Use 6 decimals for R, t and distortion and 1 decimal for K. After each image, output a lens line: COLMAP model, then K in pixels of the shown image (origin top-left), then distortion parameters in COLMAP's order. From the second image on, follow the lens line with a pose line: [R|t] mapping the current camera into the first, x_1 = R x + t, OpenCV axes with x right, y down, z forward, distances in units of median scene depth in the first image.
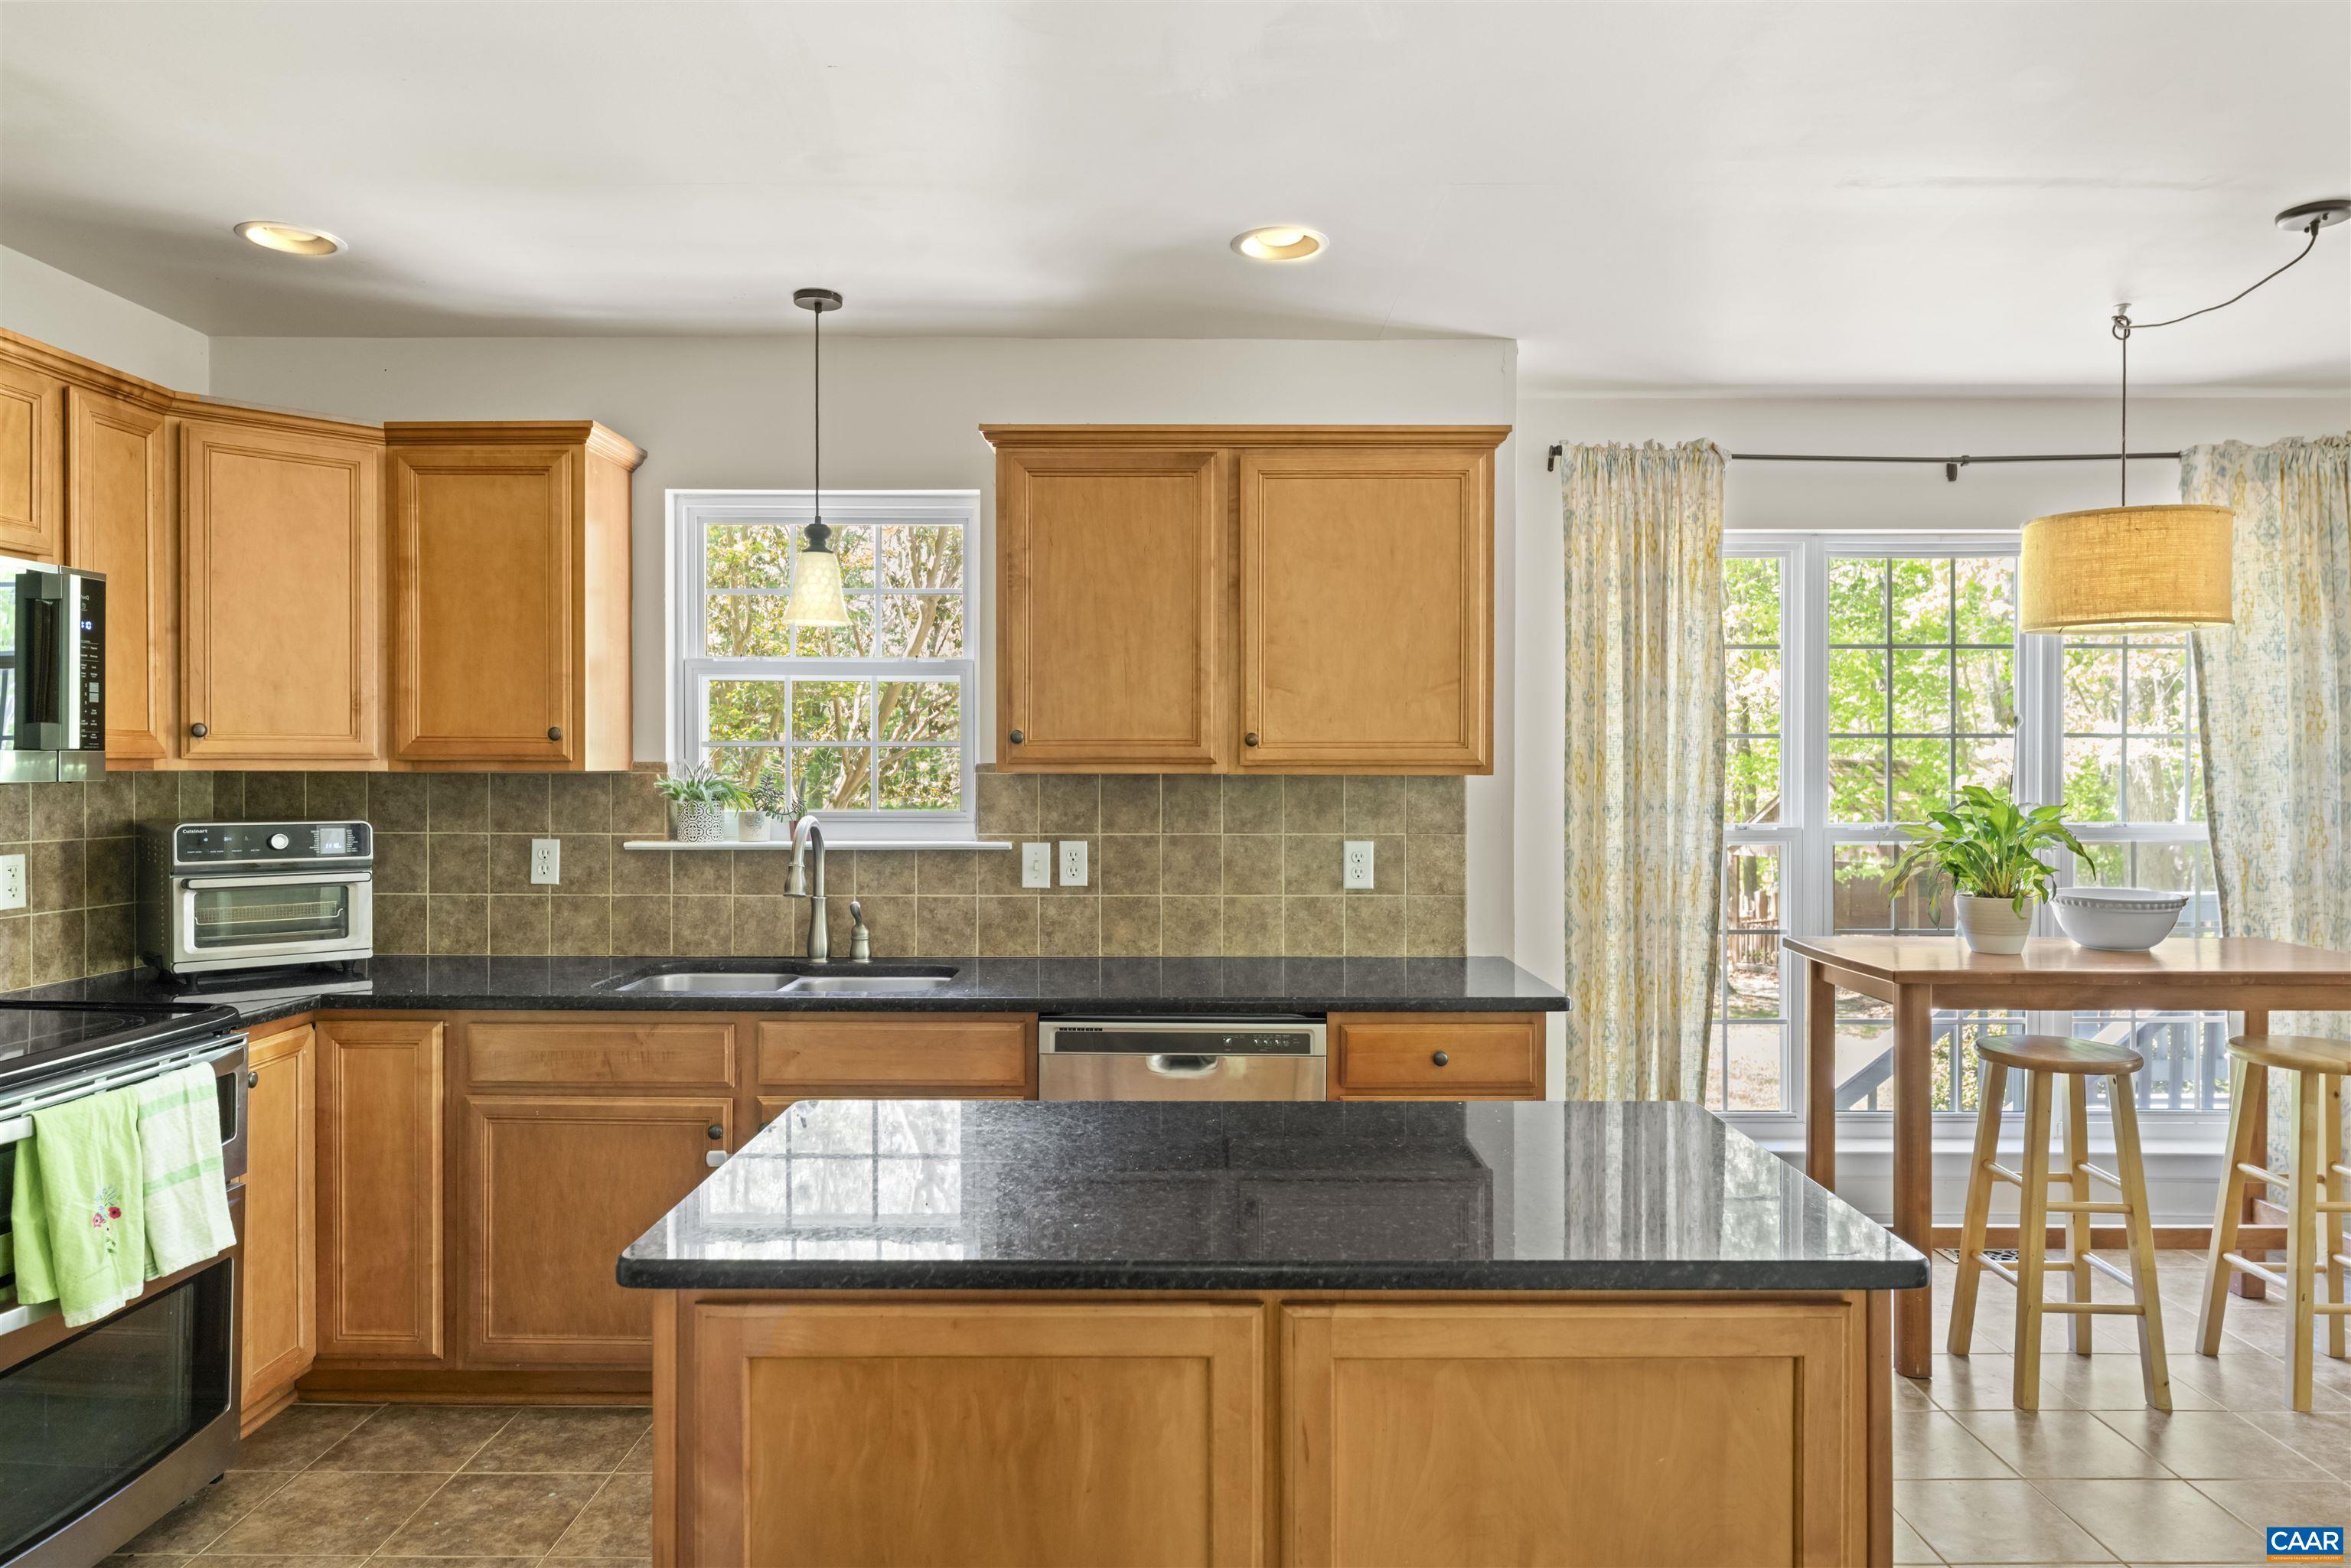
lens RADIAL K [[1490.7, 0, 978.1], [0, 1490.7, 774.3], [0, 0, 1]] dist [-0.000104, 0.001608]
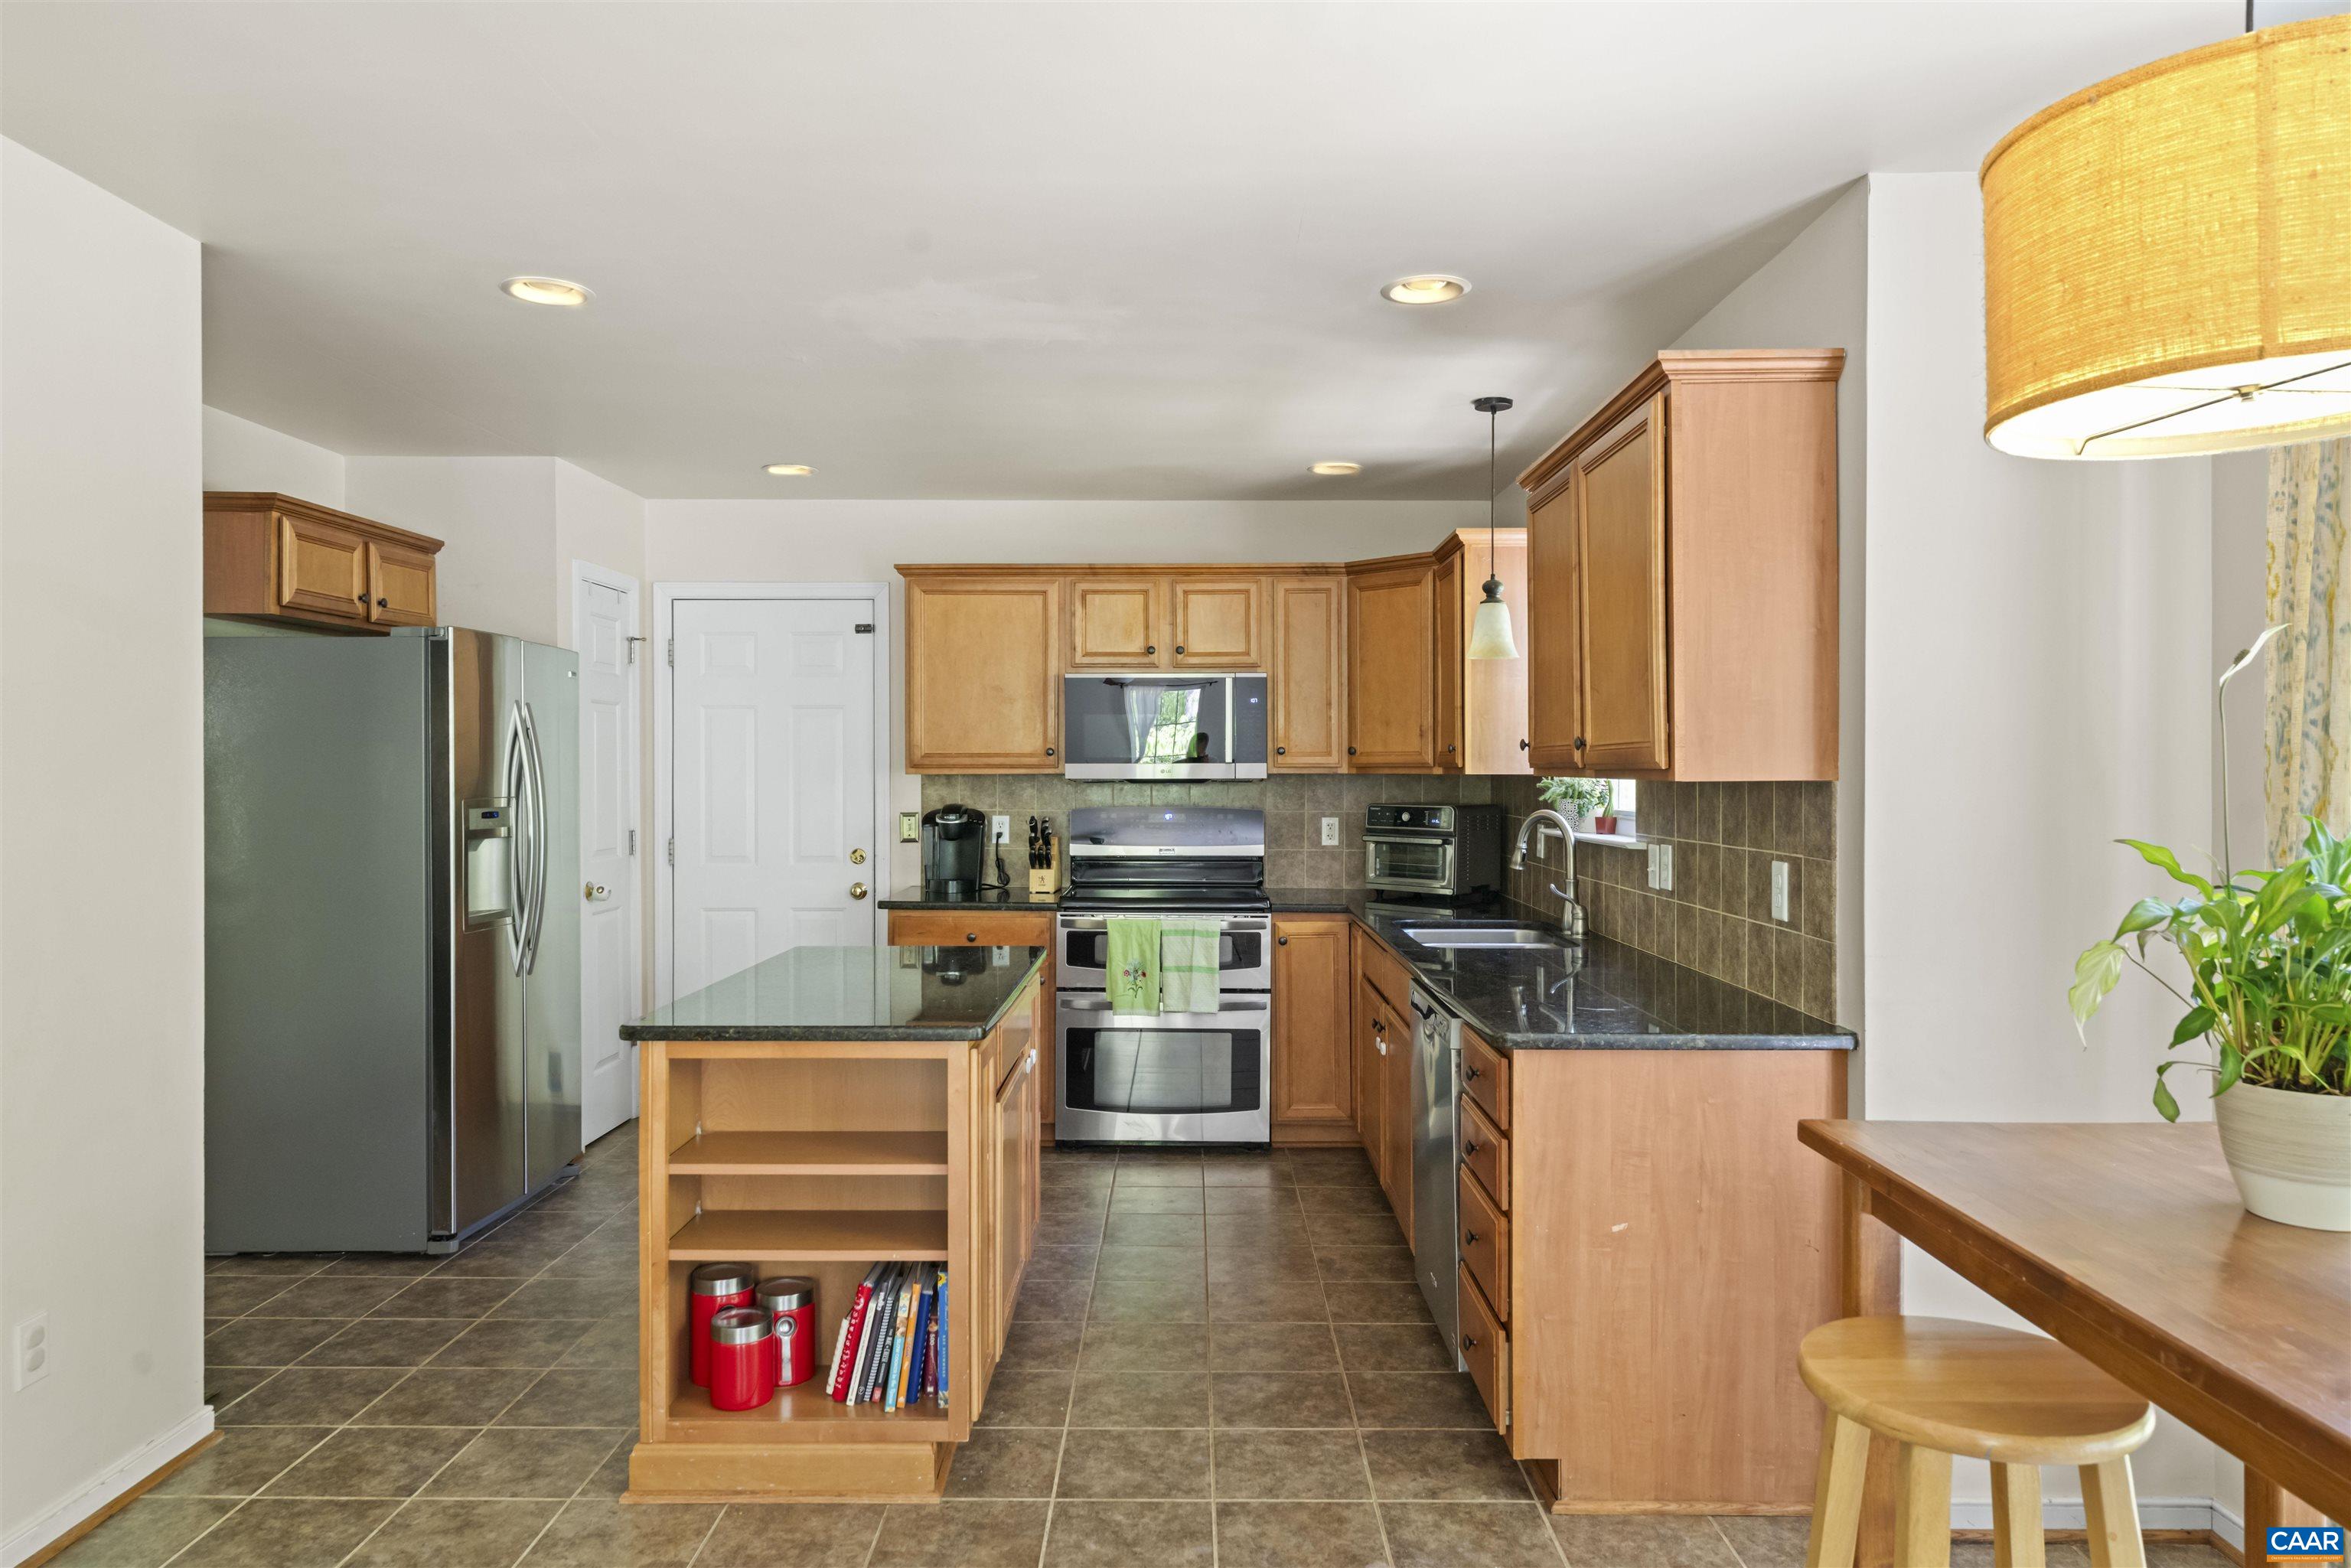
lens RADIAL K [[1490.7, 0, 1193.7], [0, 1490.7, 779.1], [0, 0, 1]] dist [-0.000104, 0.001608]
pose [[0.014520, 0.004875, -0.999883, 1.075974], [-0.006469, 0.999968, 0.004781, -0.002801], [0.999874, 0.006398, 0.014551, 0.676048]]
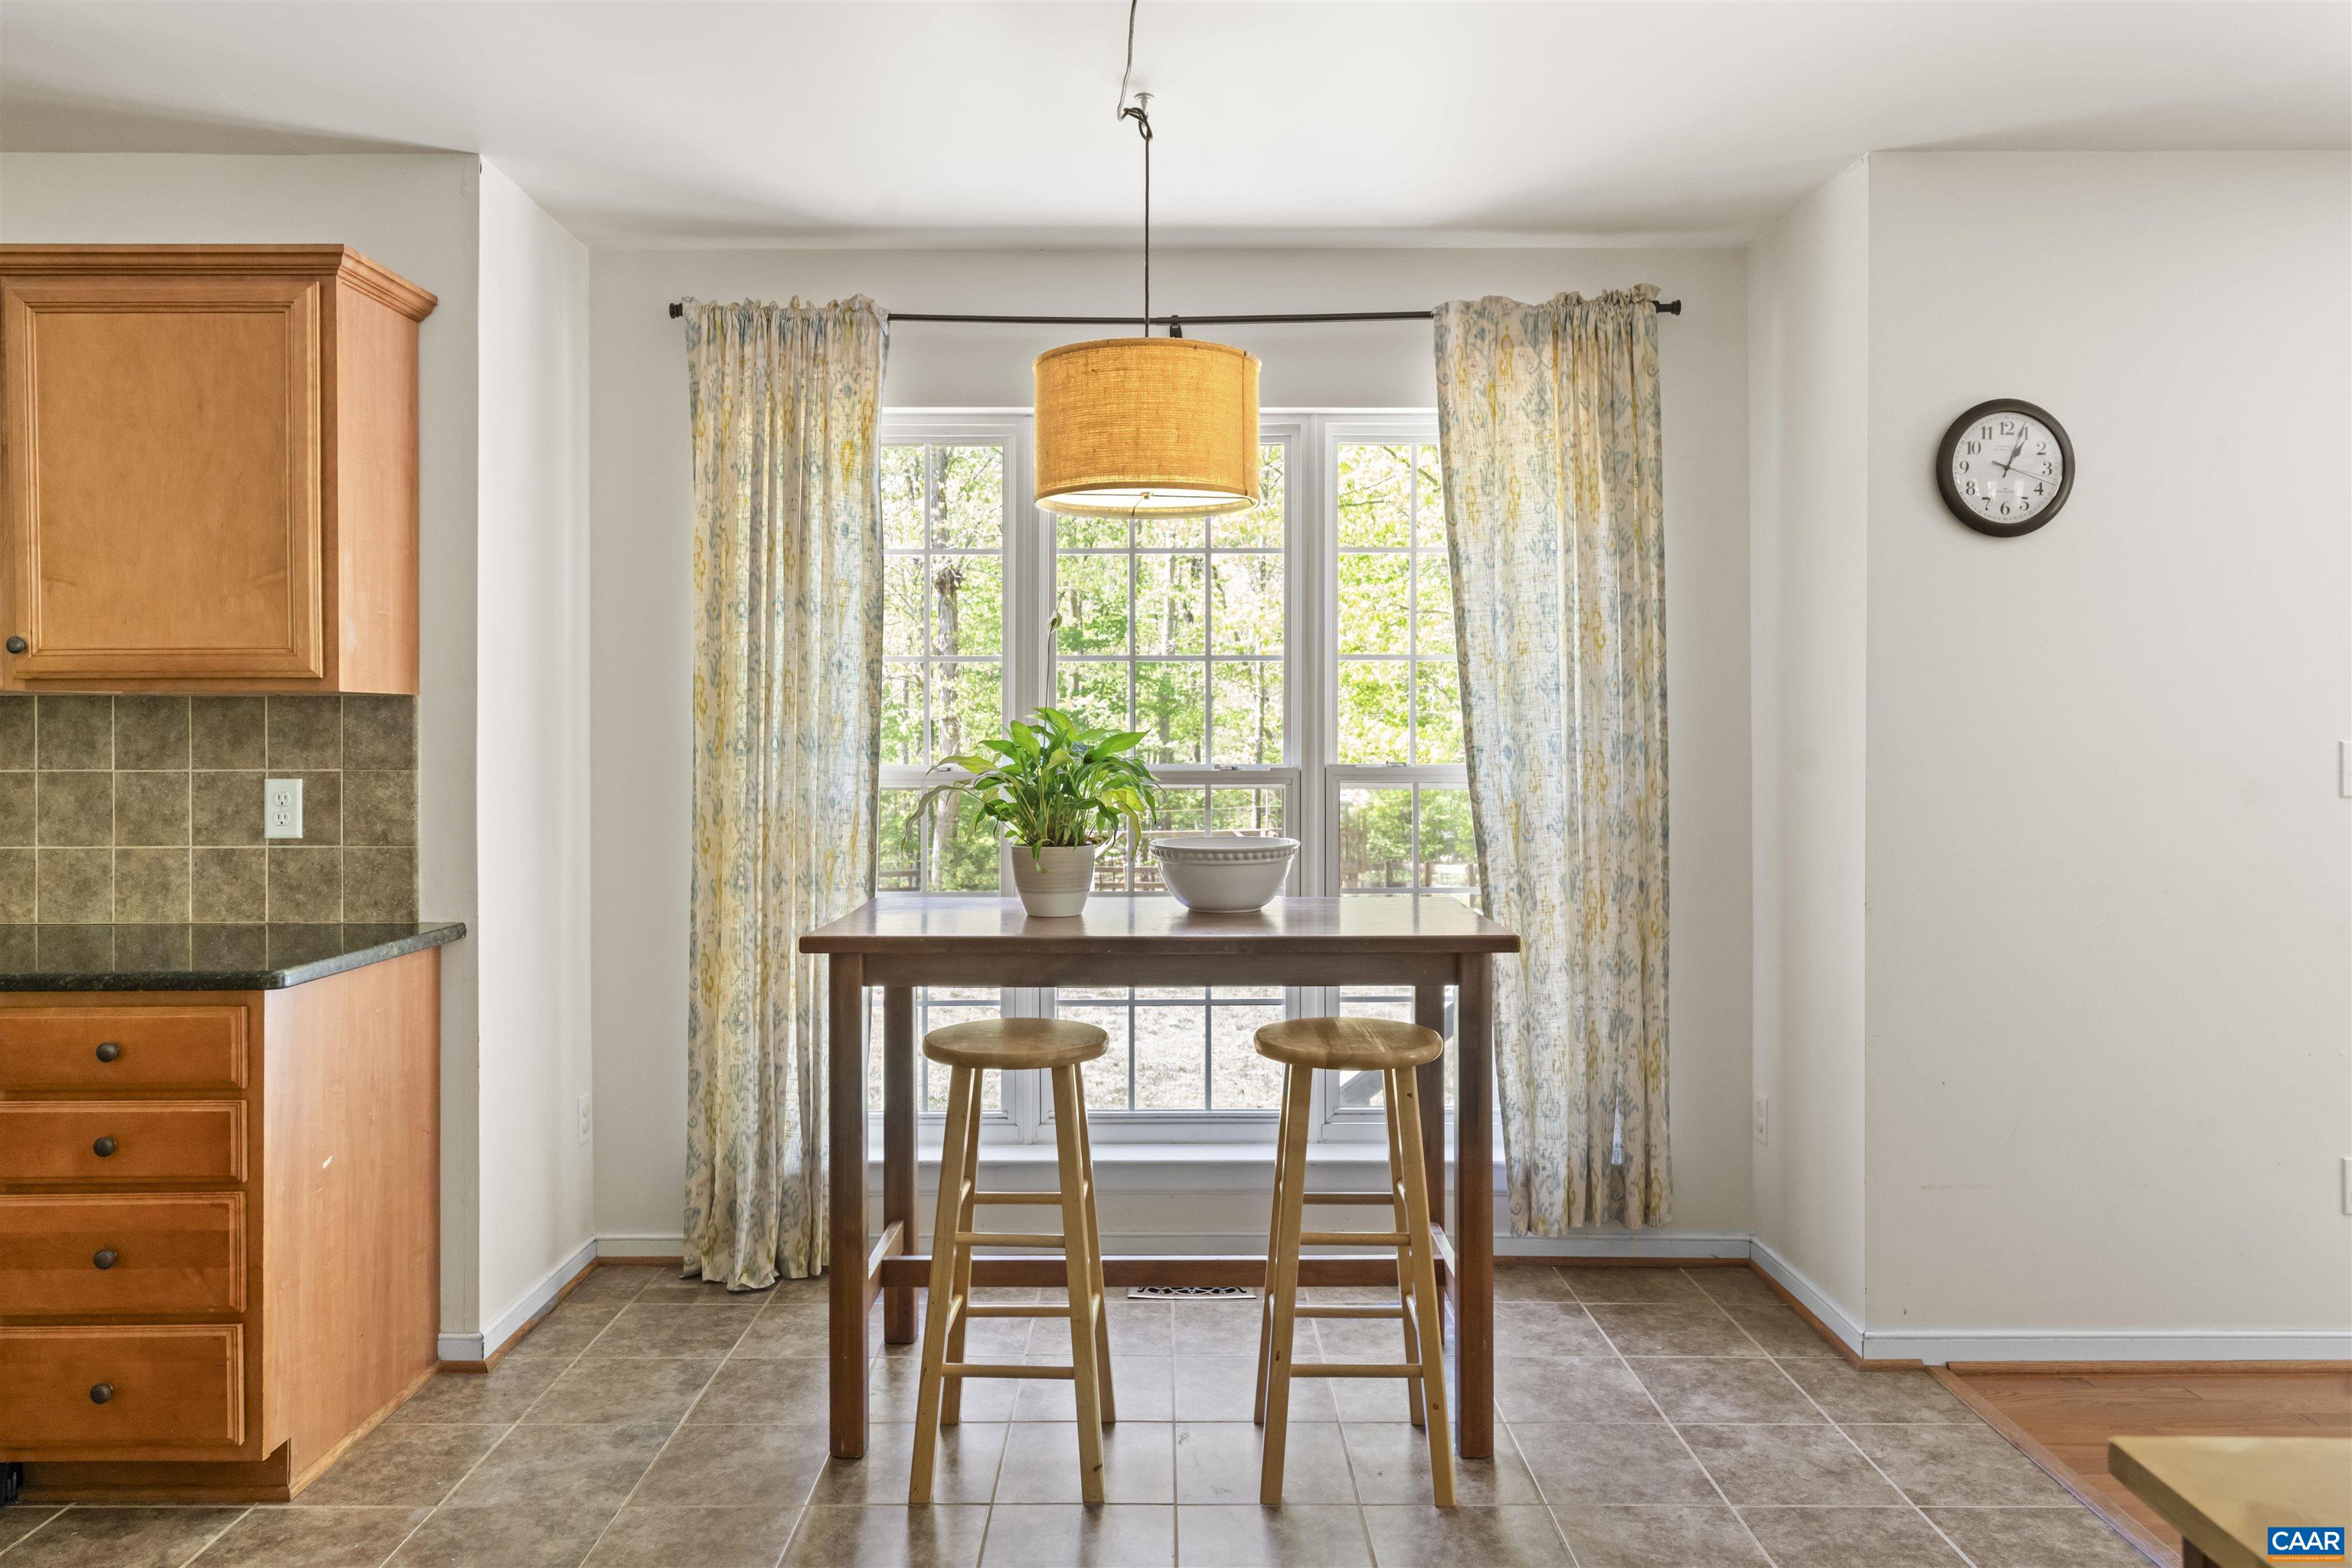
lens RADIAL K [[1491.4, 0, 1151.9], [0, 1491.4, 751.4], [0, 0, 1]] dist [-0.000104, 0.001608]
pose [[0.999987, -0.002438, 0.004587, 0.719073], [0.002462, 0.999983, -0.005359, 0.035491], [-0.004574, 0.005370, 0.999975, 0.195977]]
